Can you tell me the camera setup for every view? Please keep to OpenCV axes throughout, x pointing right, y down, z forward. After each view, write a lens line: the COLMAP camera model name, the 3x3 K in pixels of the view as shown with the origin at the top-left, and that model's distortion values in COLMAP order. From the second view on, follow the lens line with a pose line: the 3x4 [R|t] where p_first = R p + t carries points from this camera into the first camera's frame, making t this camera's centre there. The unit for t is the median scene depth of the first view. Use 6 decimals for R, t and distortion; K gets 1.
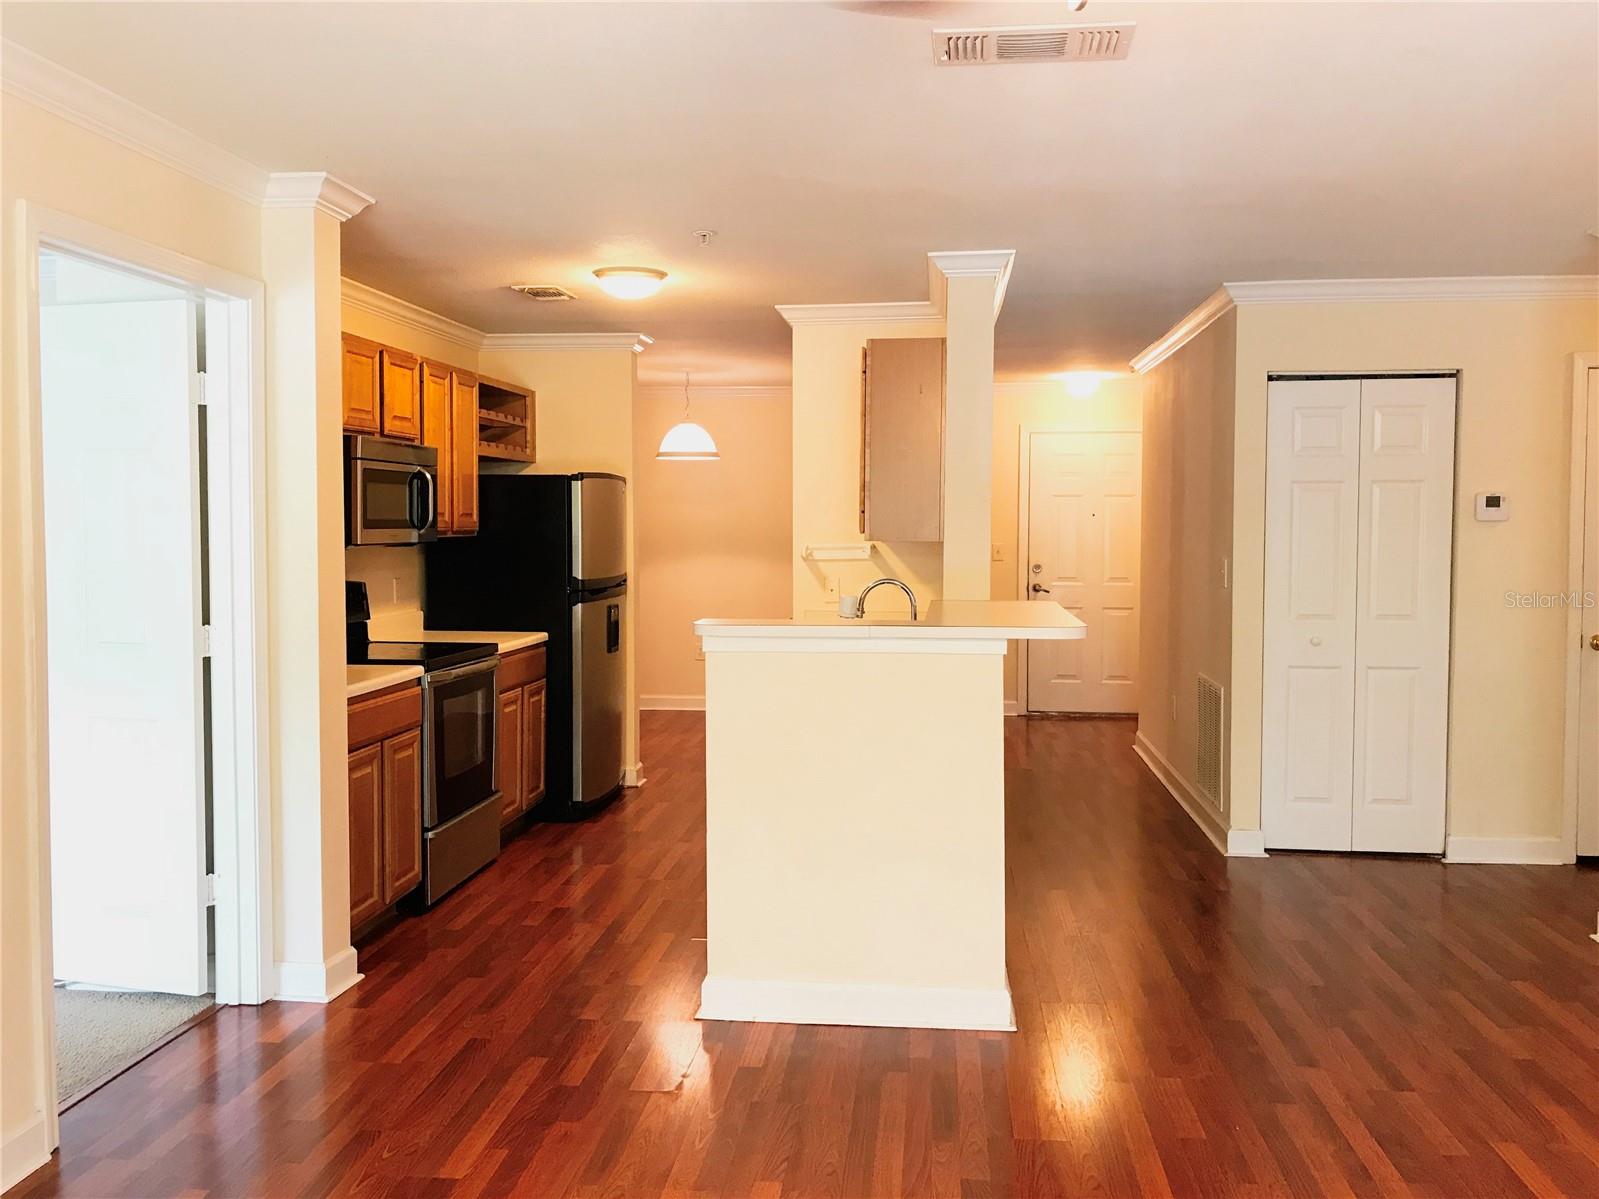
lens RADIAL K [[1315.7, 0, 798.2], [0, 1315.7, 584.2], [0, 0, 1]] dist [0.015446, -0.001958]
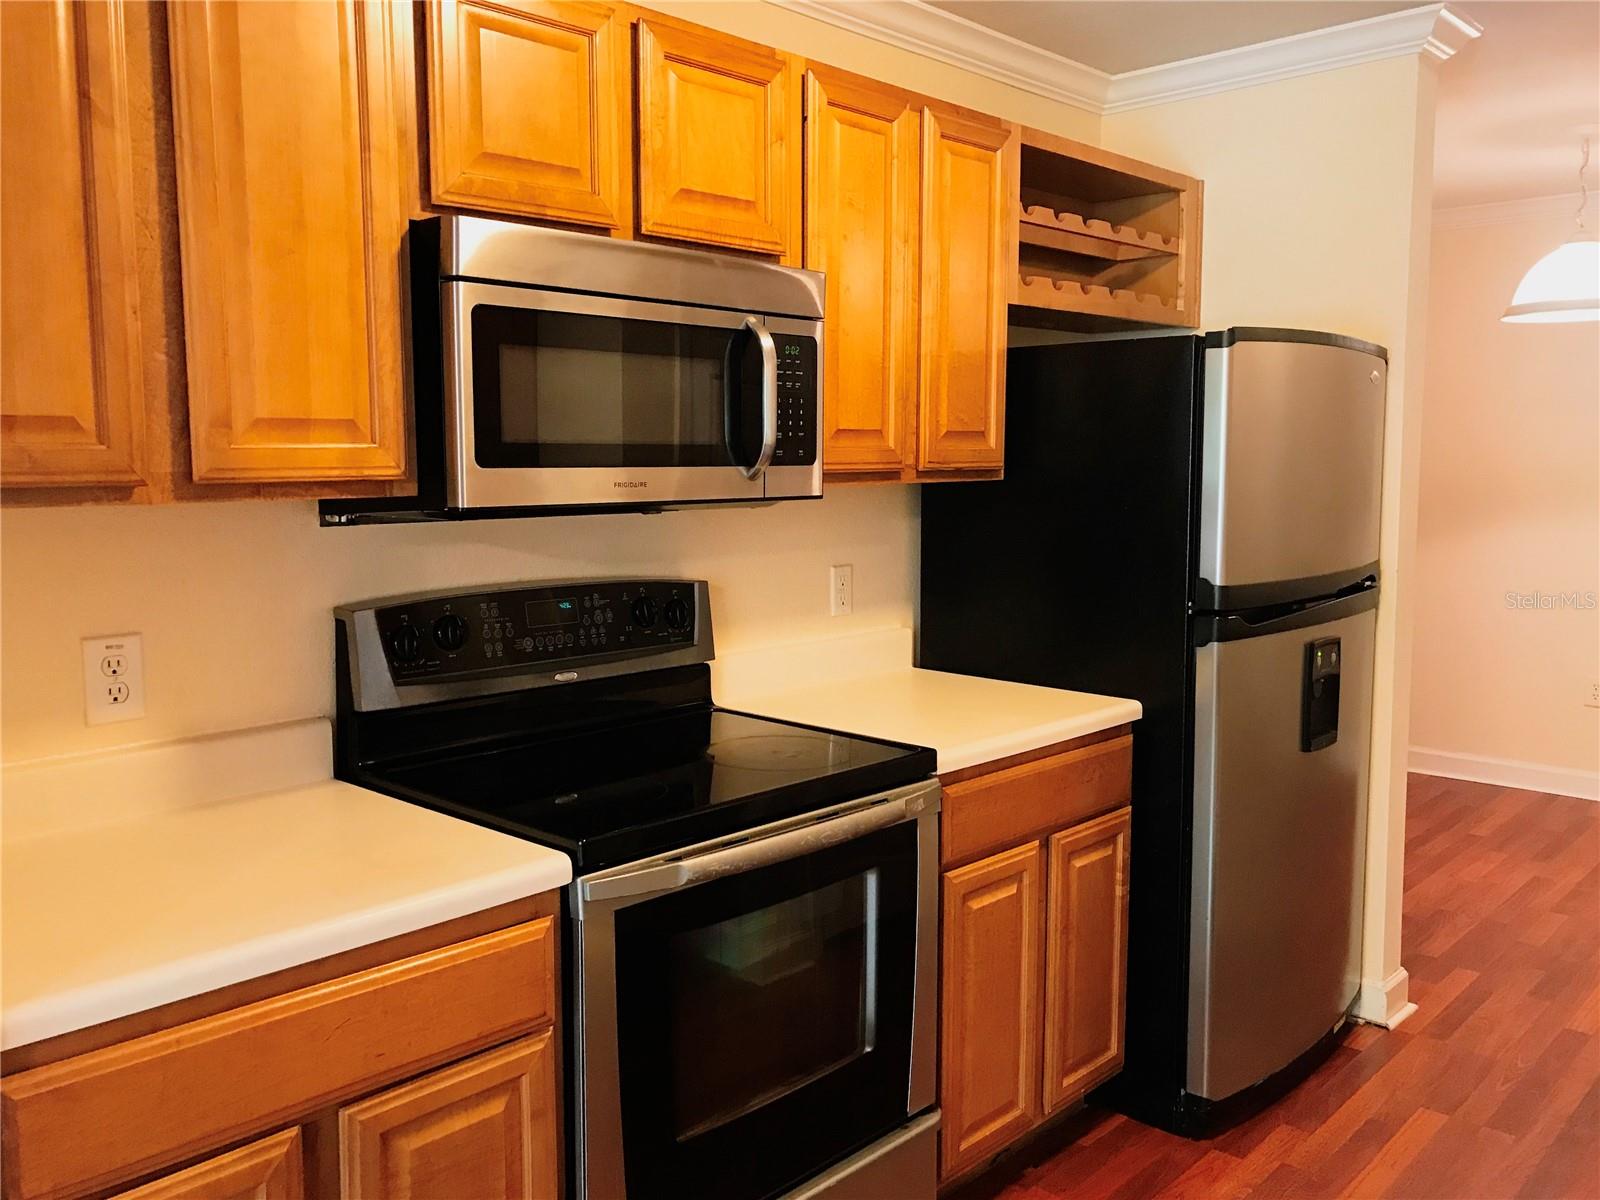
lens RADIAL K [[1316.5, 0, 798.7], [0, 1316.5, 584.7], [0, 0, 1]] dist [0.015446, -0.001958]
pose [[0.799657, 0.051939, -0.598206, -0.021638], [-0.020865, 0.998054, 0.058765, -0.025583], [0.600094, -0.034511, 0.799185, 0.584021]]
